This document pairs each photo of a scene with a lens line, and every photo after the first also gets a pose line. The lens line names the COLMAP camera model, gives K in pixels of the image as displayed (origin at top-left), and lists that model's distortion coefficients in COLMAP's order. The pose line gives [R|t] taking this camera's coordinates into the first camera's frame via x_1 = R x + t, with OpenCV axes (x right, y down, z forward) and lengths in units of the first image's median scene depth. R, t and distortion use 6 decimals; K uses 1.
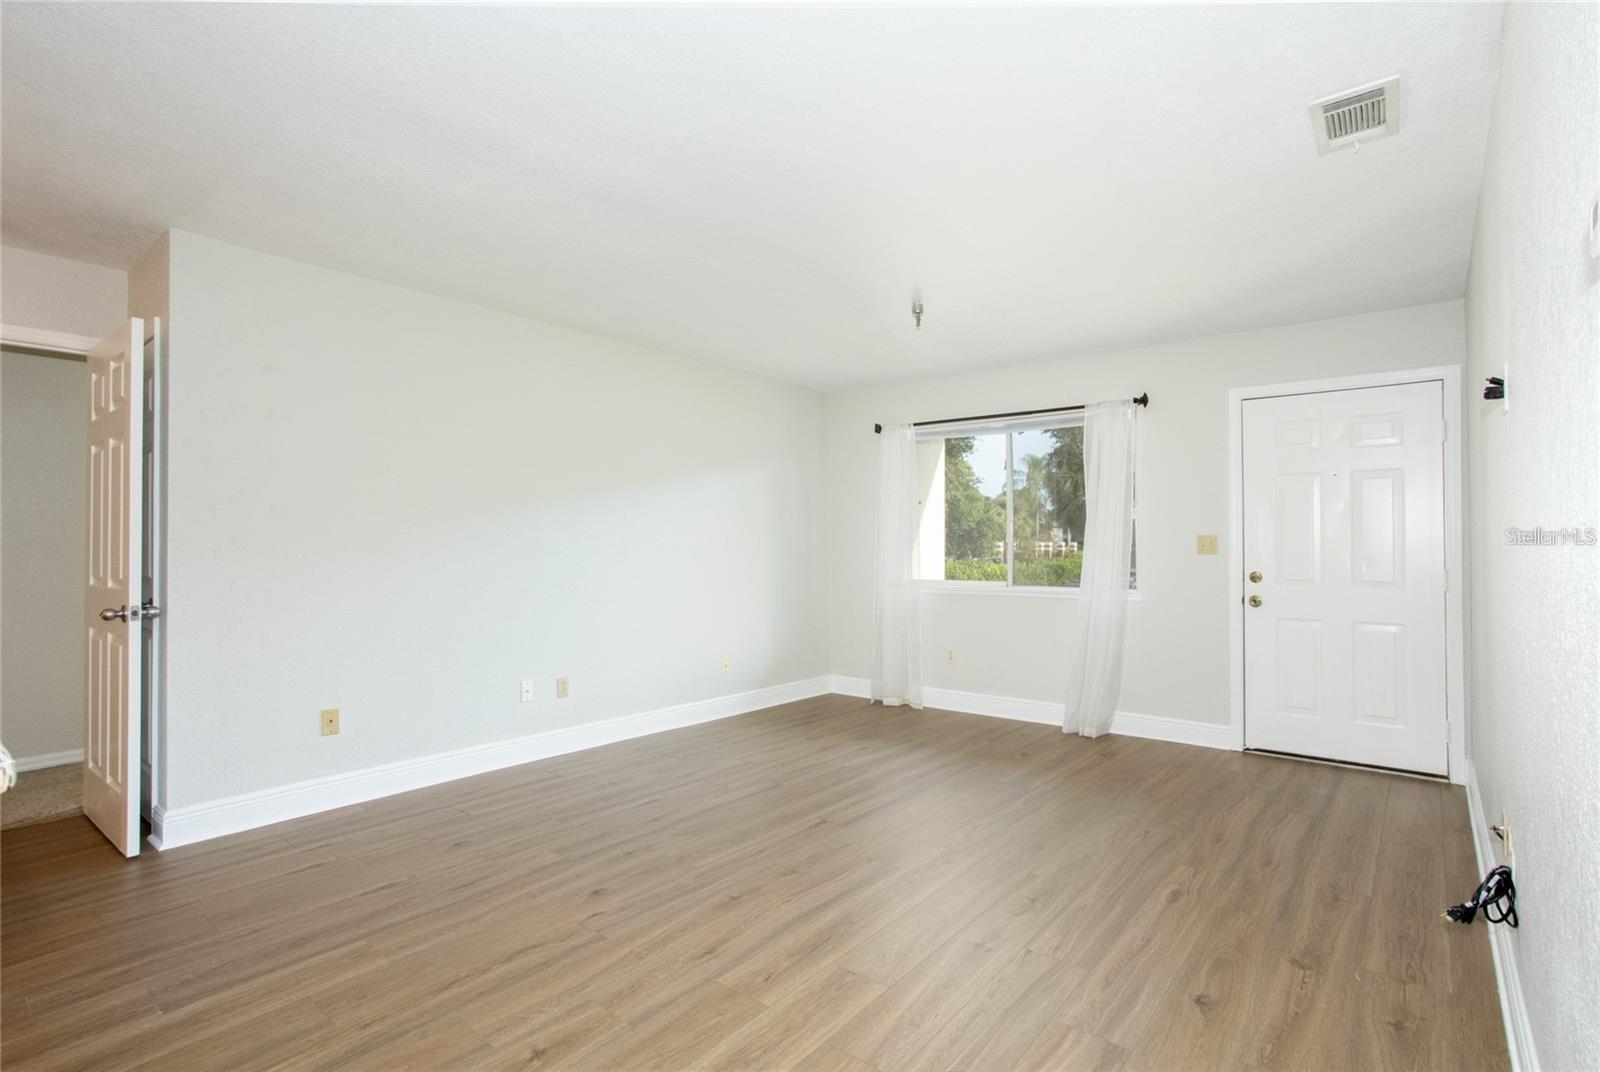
lens RADIAL K [[778.6, 0, 800.0], [0, 778.6, 536.0], [0, 0, 1]] dist [-0.035961, 0.026963]
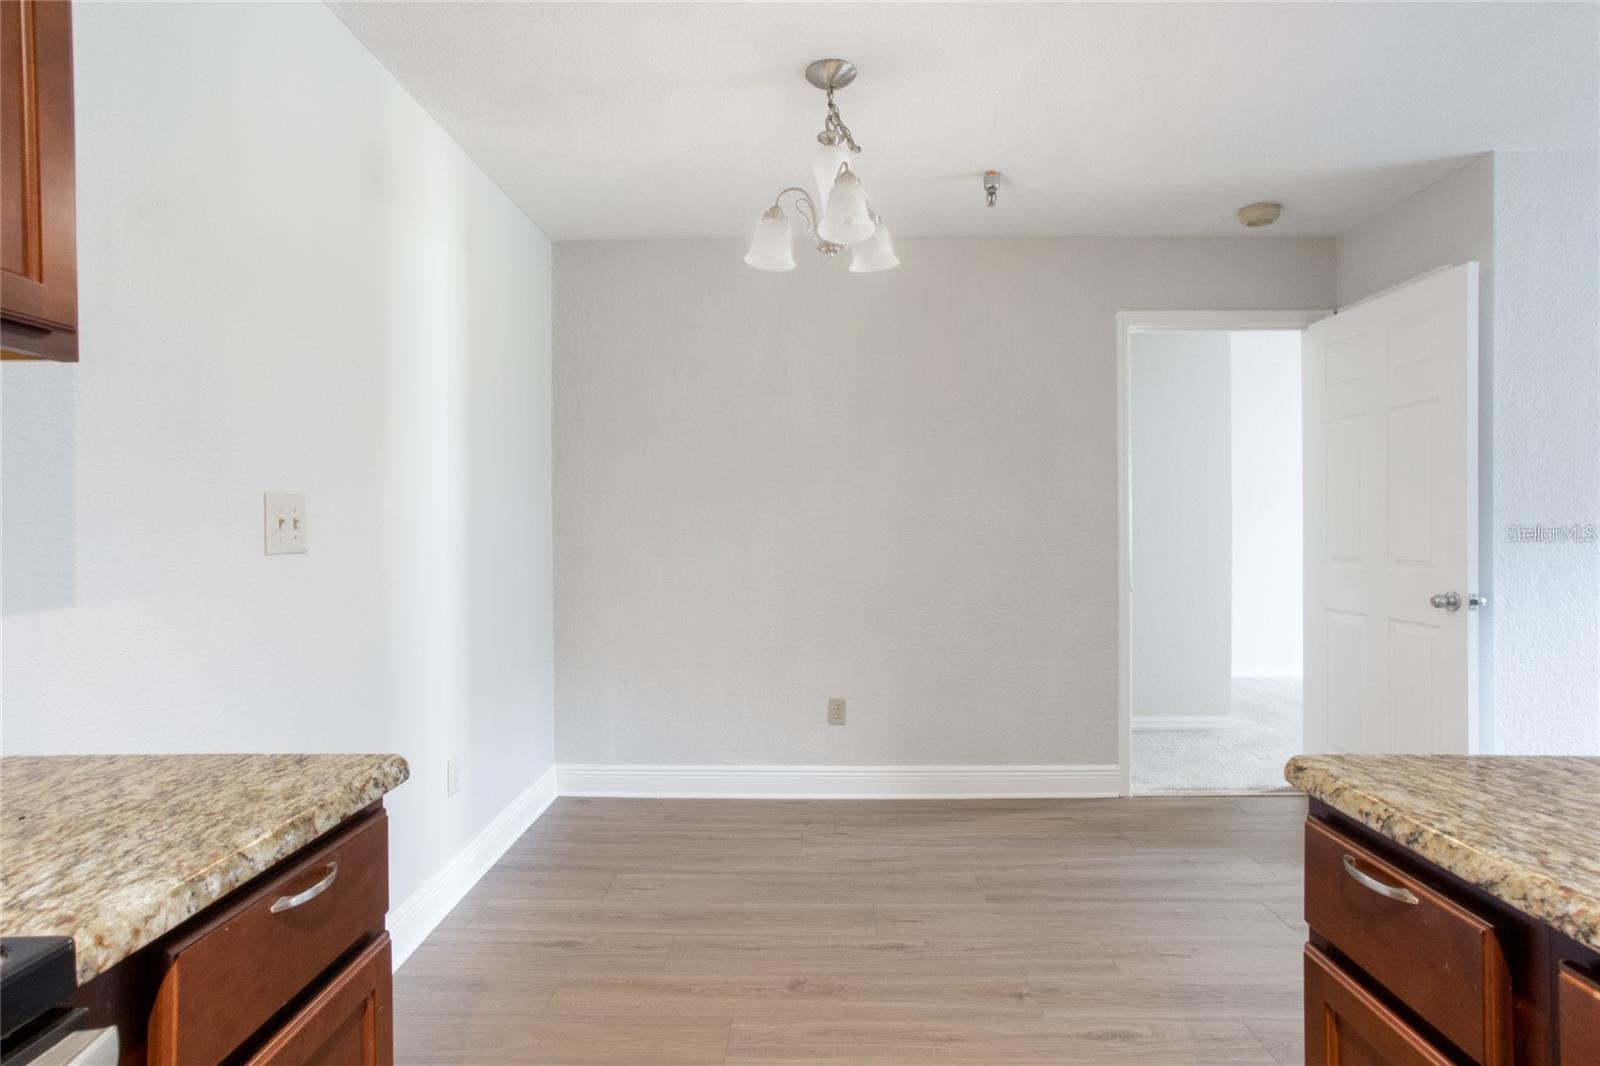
lens RADIAL K [[789.4, 0, 800.0], [0, 789.4, 533.0], [0, 0, 1]] dist [-0.056122, 0.039345]
pose [[0.618524, 0.009579, -0.785707, -0.592612], [0.009807, 0.999754, 0.019909, -0.001872], [0.785704, -0.020019, 0.618278, -0.119998]]
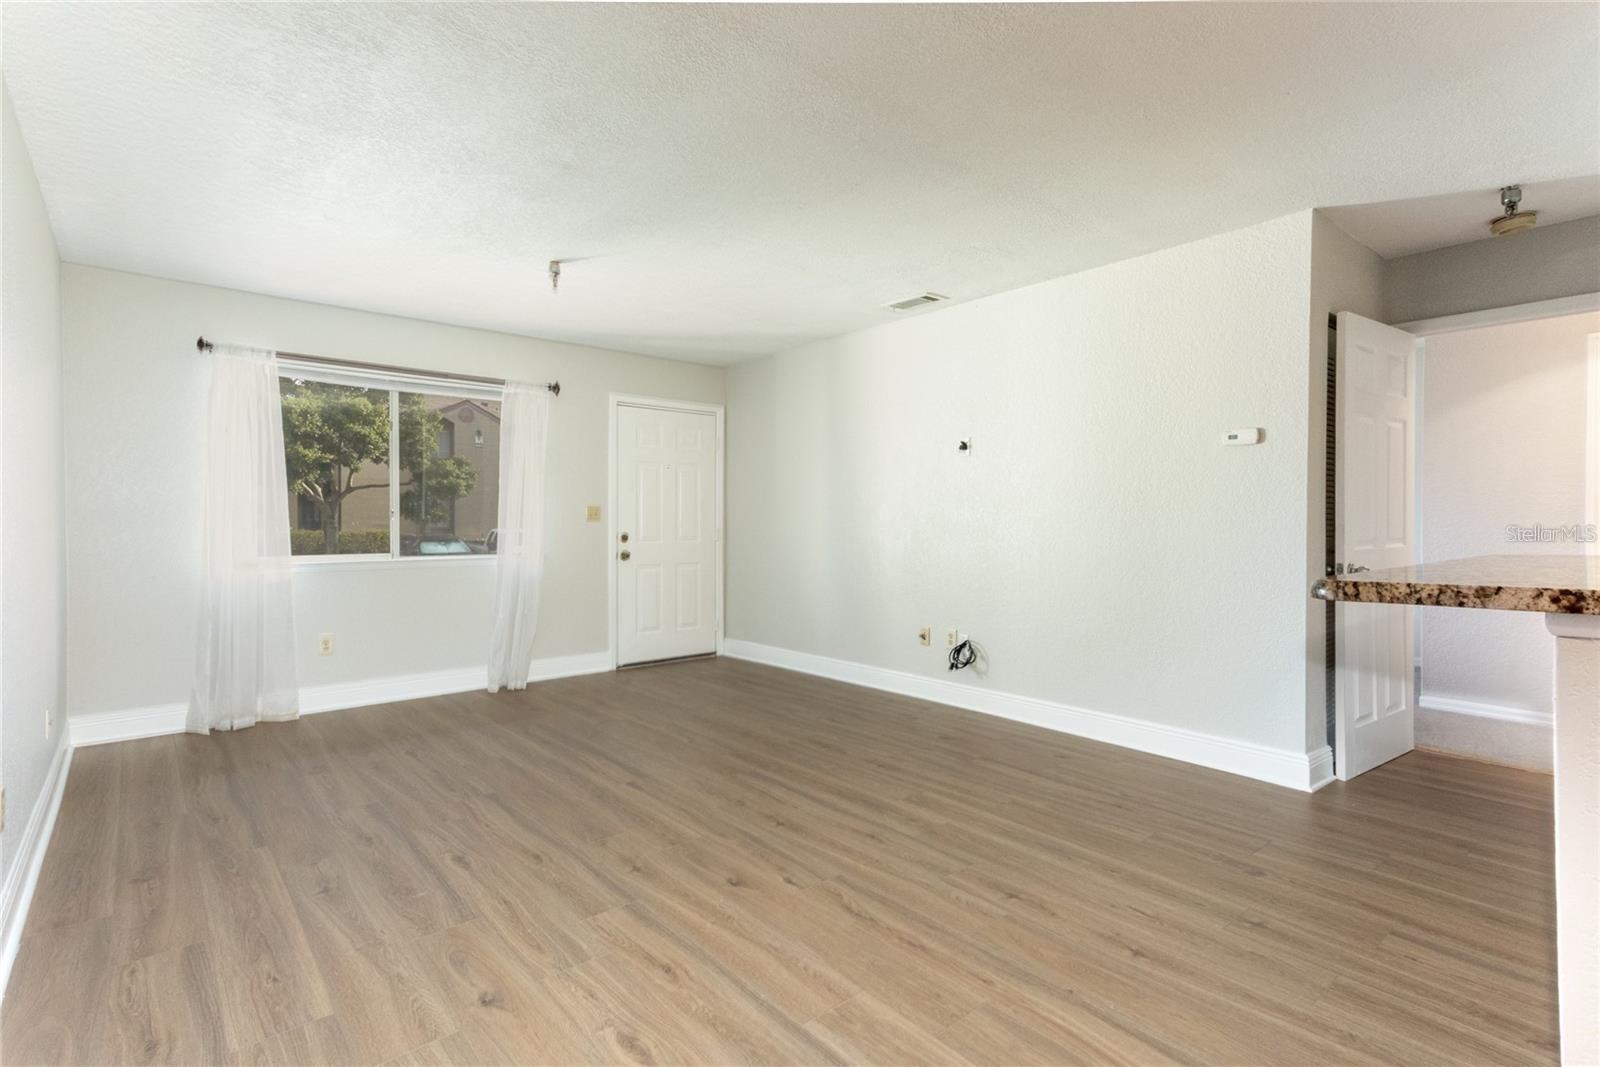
lens RADIAL K [[767.9, 0, 800.0], [0, 767.9, 533.5], [0, 0, 1]] dist [0.024654, 0.000497]
pose [[0.179883, -0.015988, 0.983558, -0.931907], [-0.010538, 0.999779, 0.018179, 0.025613], [-0.983632, -0.013635, 0.179675, 0.628244]]
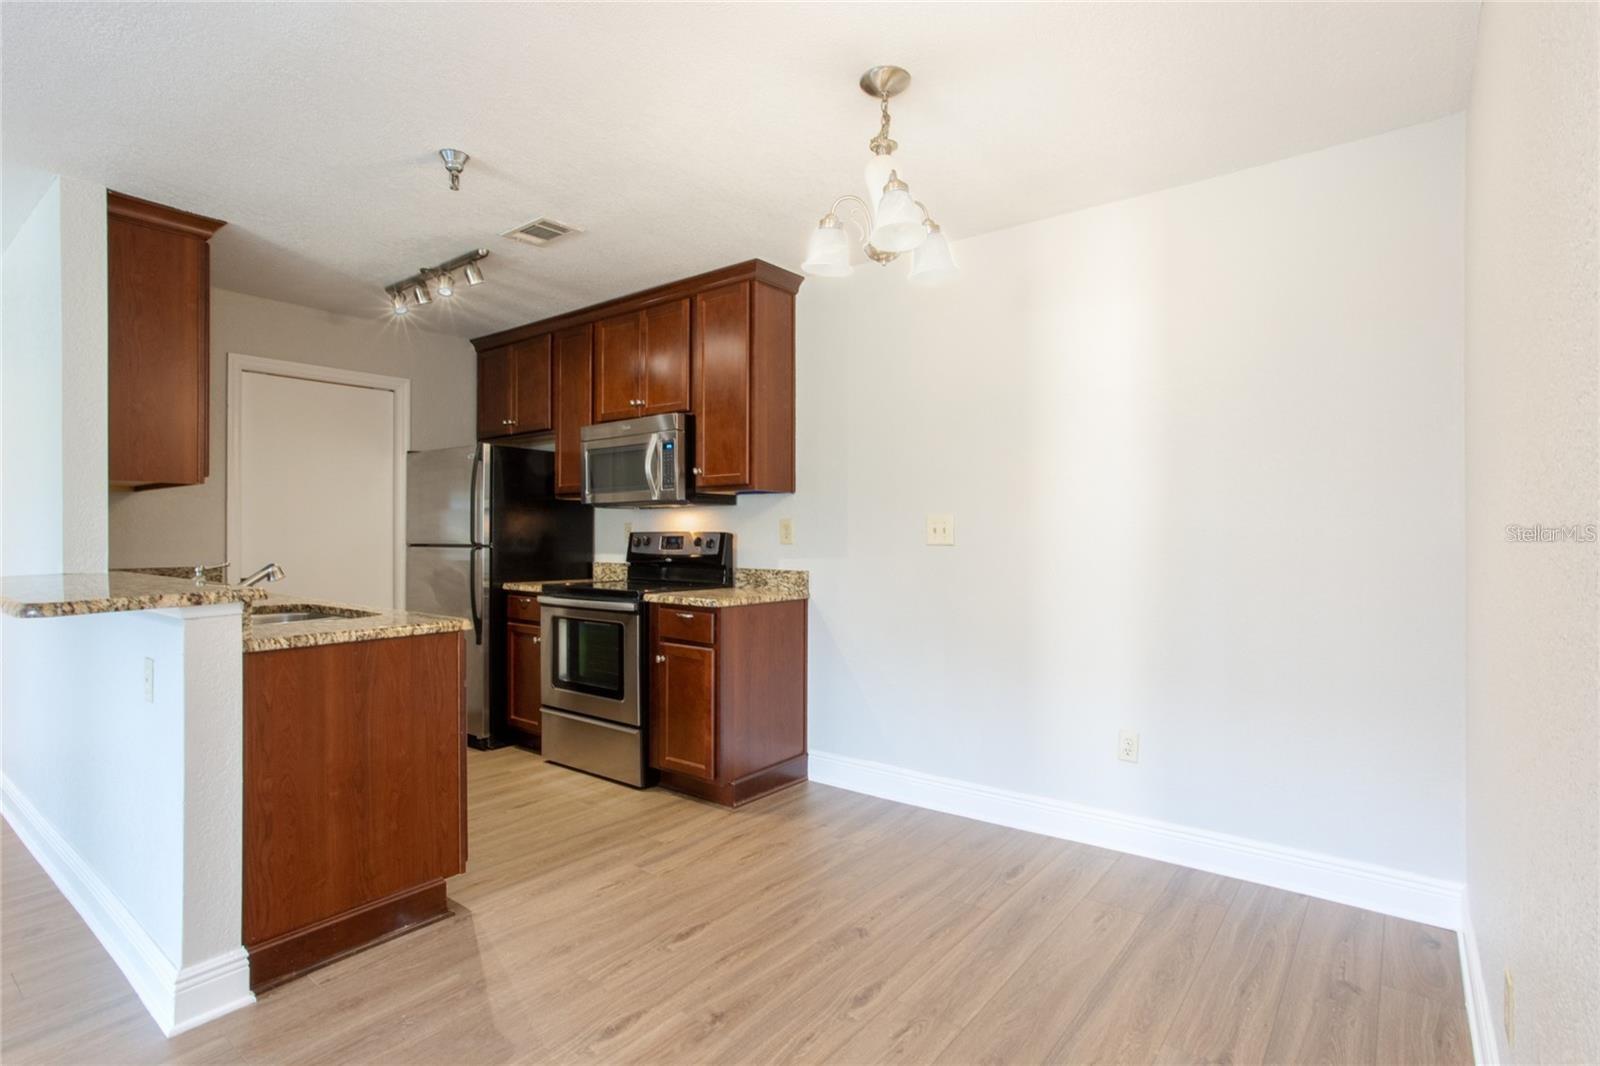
lens RADIAL K [[789.4, 0, 800.0], [0, 789.4, 533.0], [0, 0, 1]] dist [-0.056122, 0.039345]
pose [[-0.999659, 0.001159, -0.026079, -1.003219], [0.001433, 0.999944, -0.010489, 0.012385], [0.026065, -0.010523, -0.999605, 0.966744]]
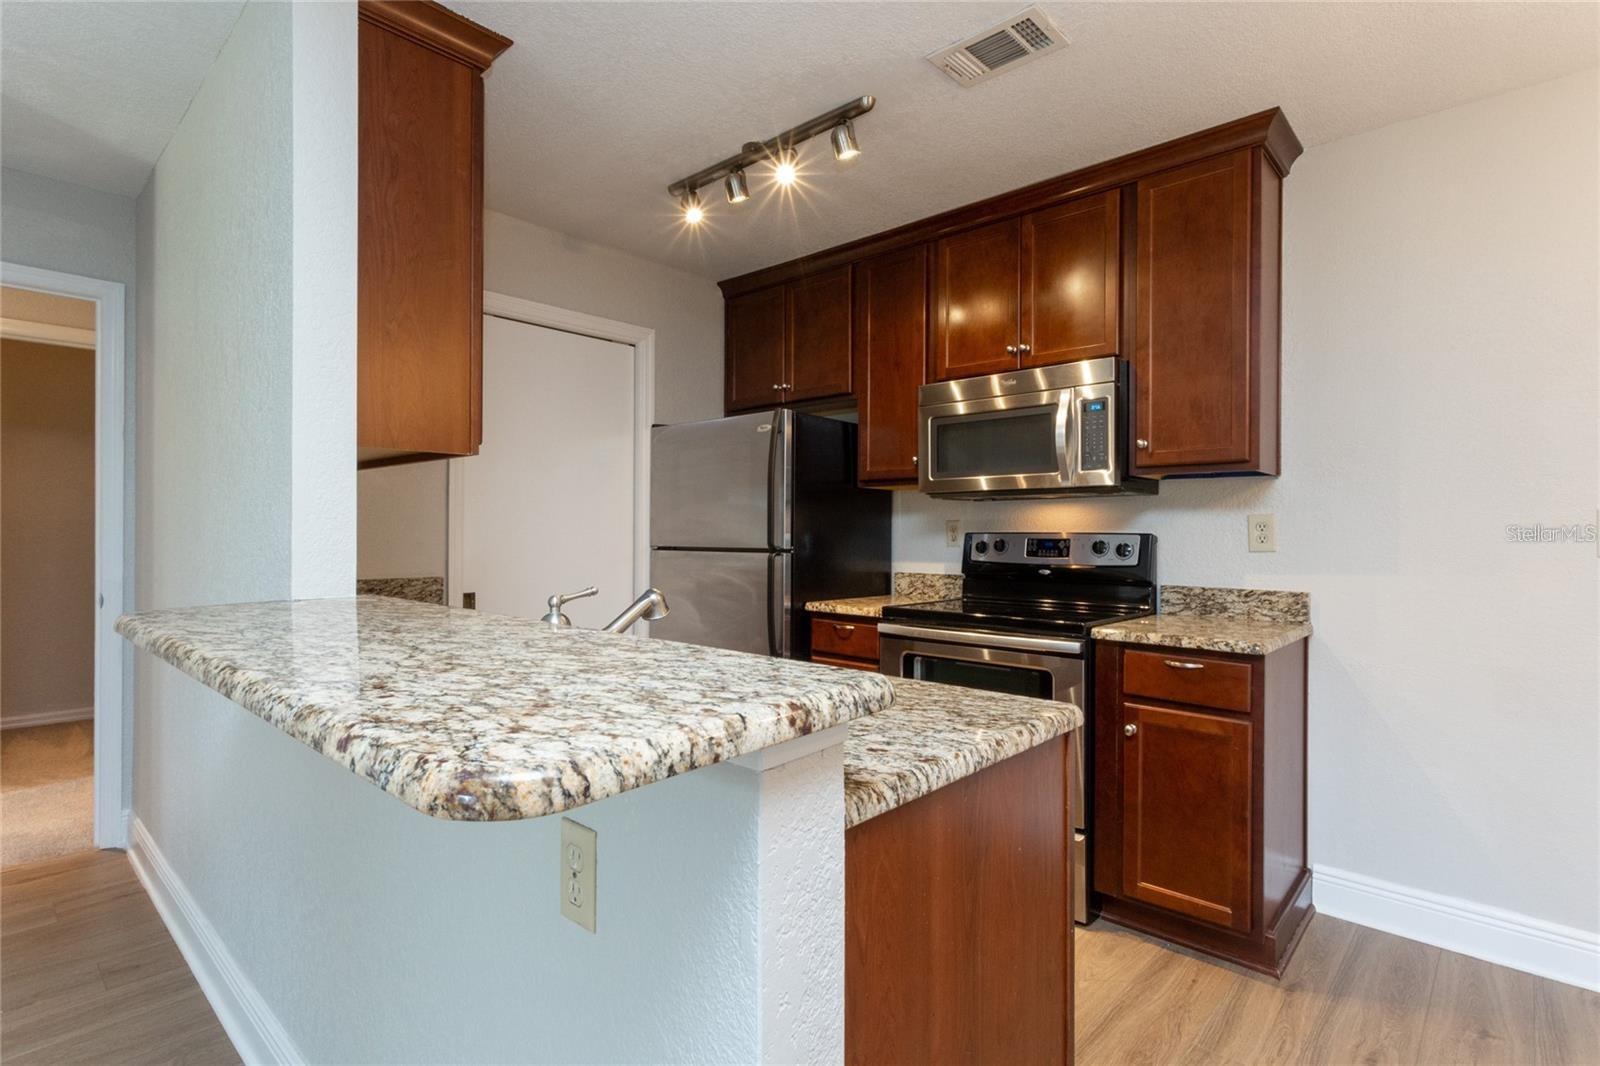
lens RADIAL K [[786.8, 0, 800.7], [0, 786.8, 529.9], [0, 0, 1]] dist [0.005605, 0.001146]
pose [[-0.998401, -0.002920, 0.056458, -0.586405], [-0.003639, 0.999914, -0.012631, 0.006159], [-0.056416, -0.012816, -0.998325, 0.599664]]
